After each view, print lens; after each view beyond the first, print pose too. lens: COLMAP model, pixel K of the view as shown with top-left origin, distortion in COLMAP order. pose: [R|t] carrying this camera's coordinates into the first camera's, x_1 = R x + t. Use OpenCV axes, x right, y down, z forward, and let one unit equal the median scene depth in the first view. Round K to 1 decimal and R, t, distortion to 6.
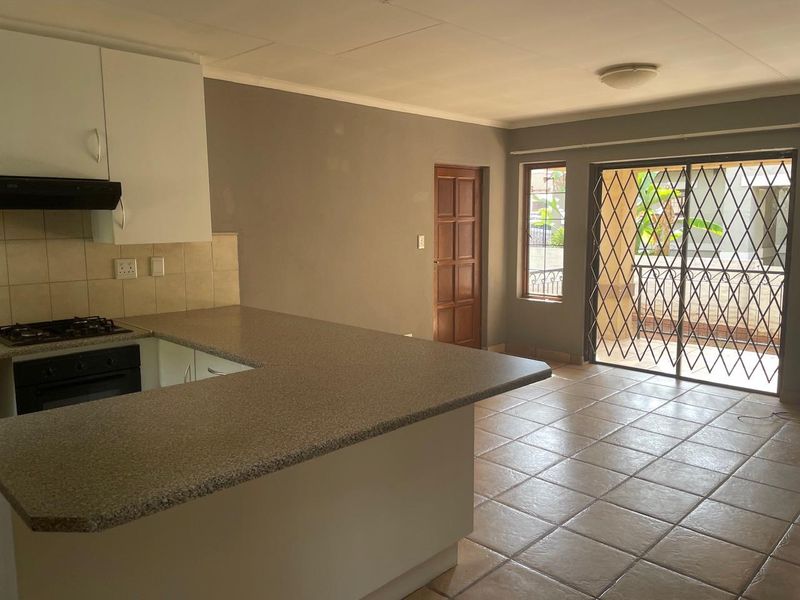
lens RADIAL K [[611.9, 0, 400.0], [0, 611.9, 300.0], [0, 0, 1]] dist [0.083132, -0.125577]
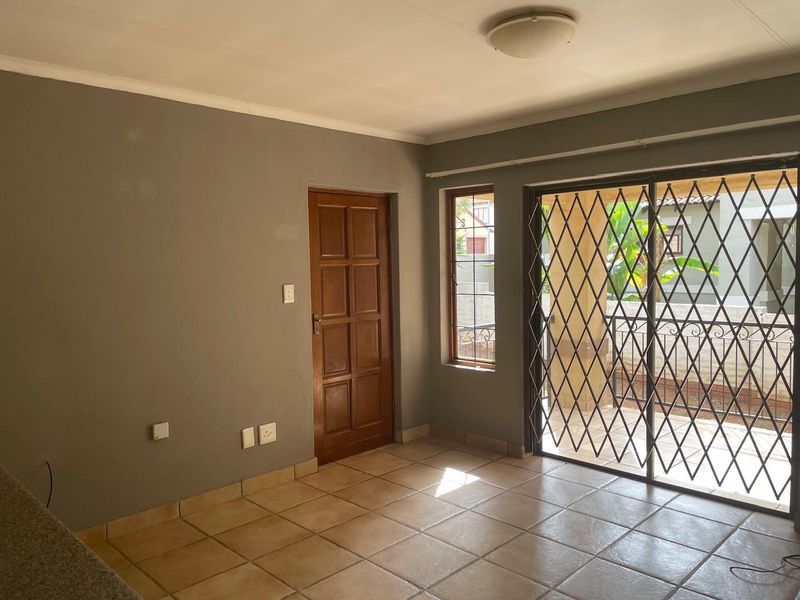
lens RADIAL K [[616.3, 0, 400.0], [0, 616.3, 307.2], [0, 0, 1]] dist [0.090406, -0.124496]
pose [[0.999926, -0.010746, -0.005632, 0.165452], [0.010403, 0.998274, -0.057792, -0.034441], [0.006243, 0.057730, 0.998313, 0.266728]]
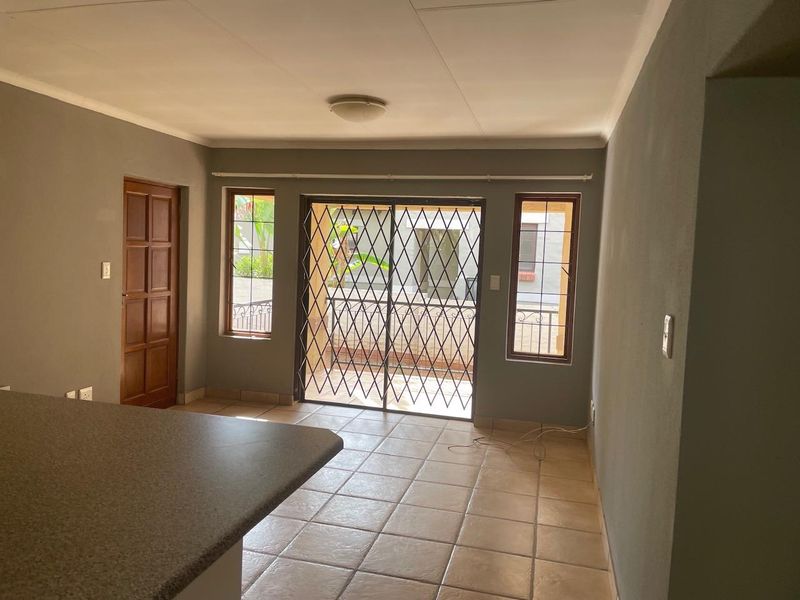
lens RADIAL K [[611.9, 0, 400.0], [0, 611.9, 300.0], [0, 0, 1]] dist [0.083132, -0.125577]
pose [[0.861698, 0.003885, 0.507406, -0.044336], [0.018611, 0.999056, -0.039254, -0.016480], [-0.507080, 0.043268, 0.860812, 0.105694]]
